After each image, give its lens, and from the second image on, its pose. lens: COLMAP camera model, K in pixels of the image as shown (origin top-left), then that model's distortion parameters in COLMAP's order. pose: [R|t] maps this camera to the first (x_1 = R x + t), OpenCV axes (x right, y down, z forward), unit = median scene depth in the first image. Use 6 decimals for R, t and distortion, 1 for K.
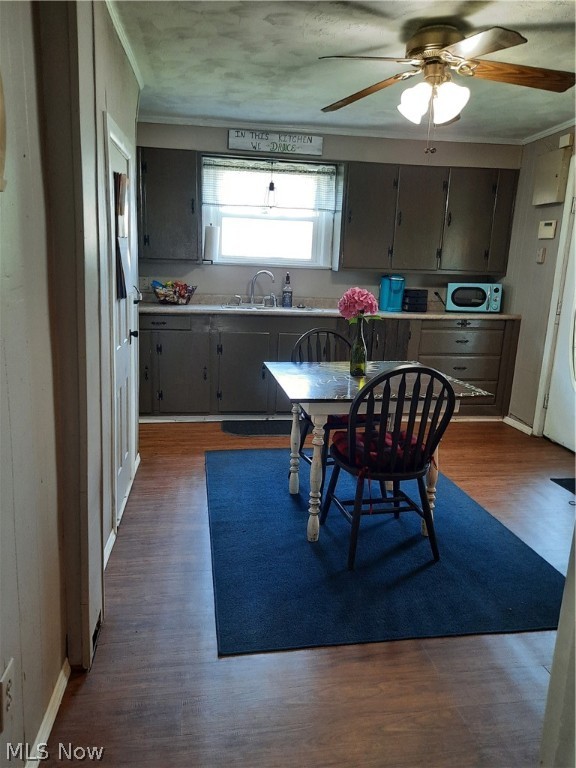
lens RADIAL K [[567.9, 0, 288.6], [0, 567.9, 382.5], [0, 0, 1]] dist [0.045954, -0.043082]
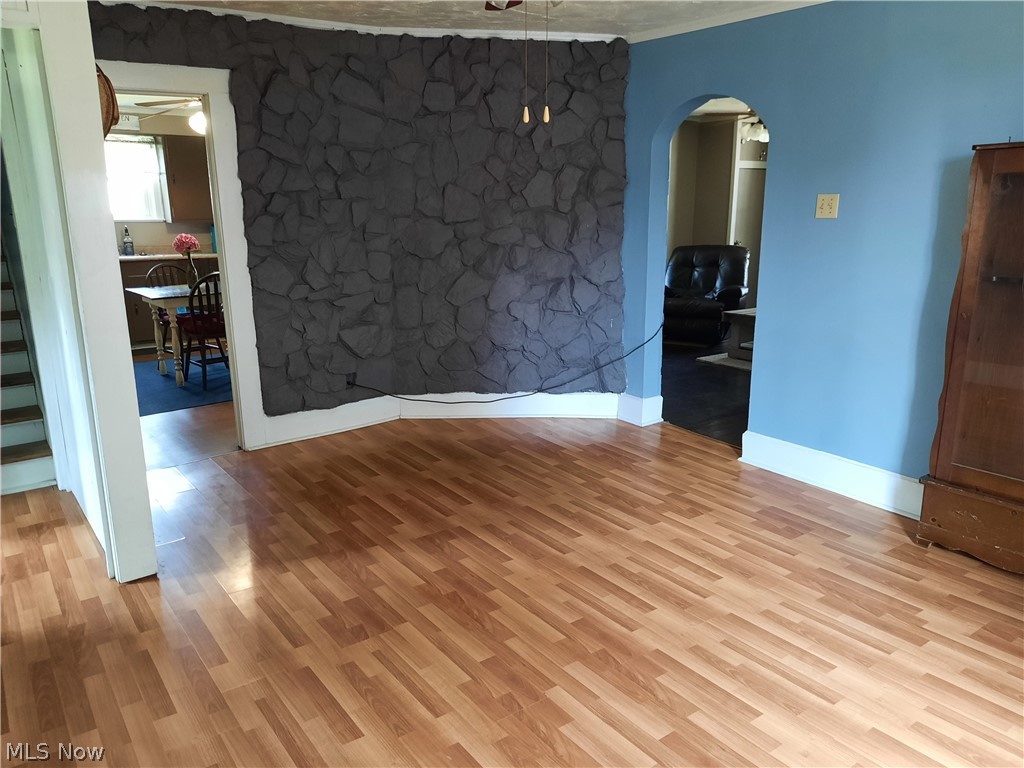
lens RADIAL K [[757.2, 0, 511.1], [0, 757.2, 386.1], [0, 0, 1]] dist [0.045954, -0.043082]
pose [[0.882655, -0.159080, 0.442283, -0.051682], [0.142799, 0.987265, 0.070119, 0.143565], [-0.447805, 0.001267, 0.894131, -0.809445]]
